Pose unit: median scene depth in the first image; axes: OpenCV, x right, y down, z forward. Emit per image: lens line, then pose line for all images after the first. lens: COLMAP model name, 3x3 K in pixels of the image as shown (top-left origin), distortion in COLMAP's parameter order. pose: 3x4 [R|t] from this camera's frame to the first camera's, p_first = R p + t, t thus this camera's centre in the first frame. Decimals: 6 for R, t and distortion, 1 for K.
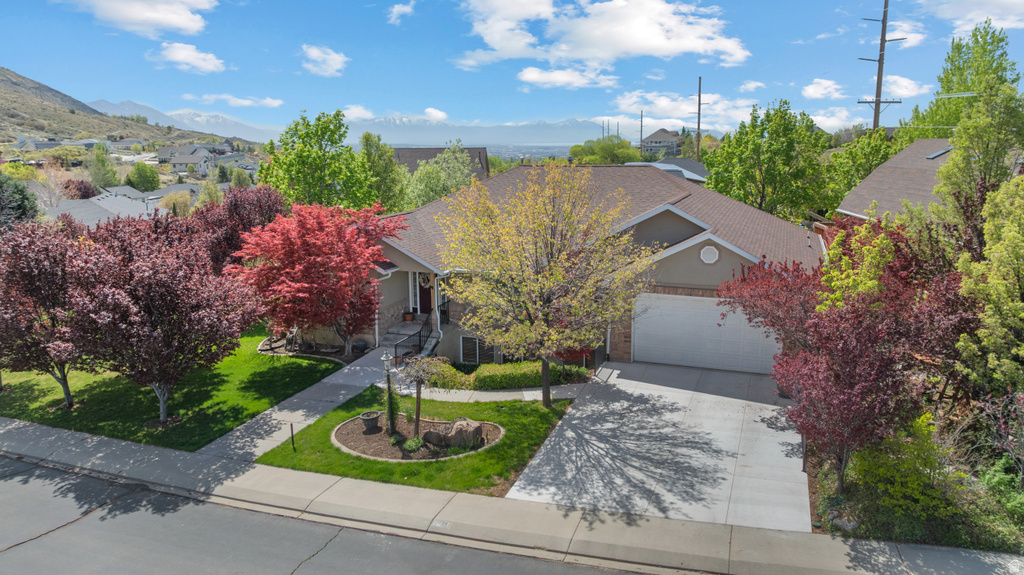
lens RADIAL K [[720.8, 0, 513.3], [0, 720.8, 289.0], [0, 0, 1]] dist [-0.024940, 0.019084]
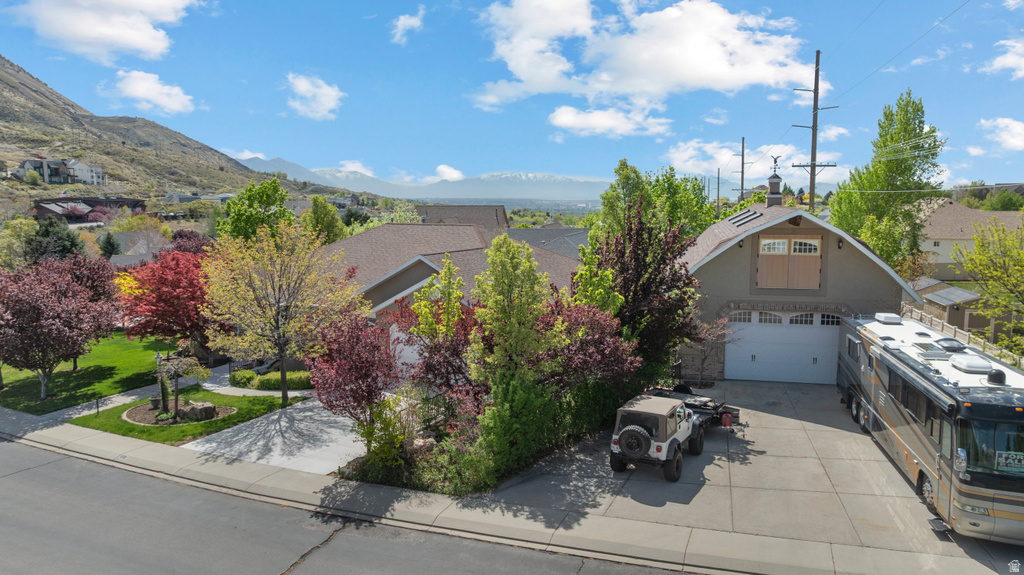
lens RADIAL K [[720.8, 0, 513.3], [0, 720.8, 289.0], [0, 0, 1]] dist [-0.024940, 0.019084]
pose [[0.985479, 0.024513, -0.168019, 0.755199], [-0.036957, 0.996767, -0.071339, 0.036436], [0.165727, 0.076512, 0.983199, -0.307345]]
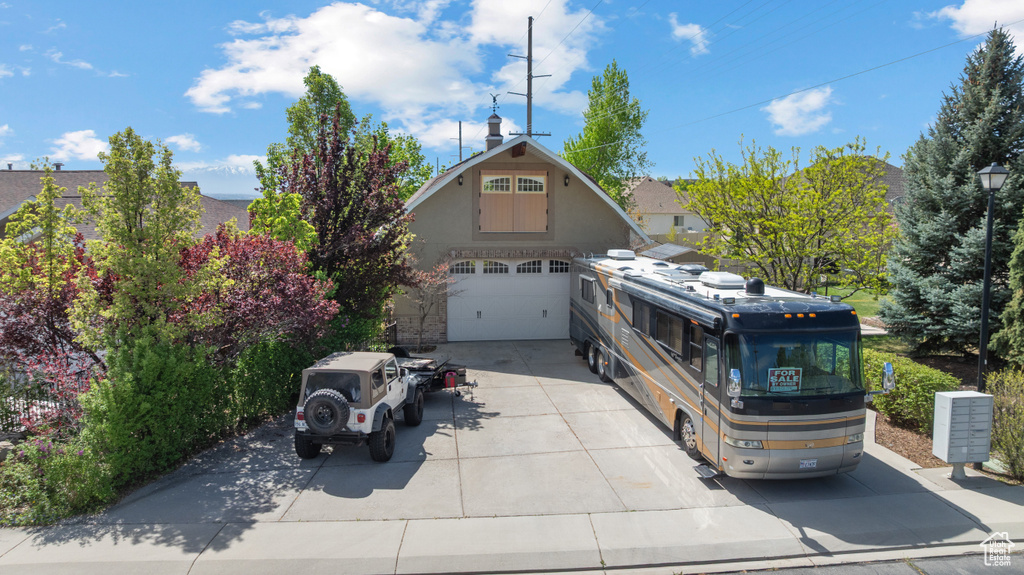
lens RADIAL K [[735.9, 0, 511.5], [0, 735.9, 269.6], [0, 0, 1]] dist [-0.030917, 0.030583]
pose [[0.979321, -0.007369, 0.202180, 0.791585], [0.027487, 0.994916, -0.096880, 0.105748], [-0.200438, 0.100434, 0.974545, -0.041004]]
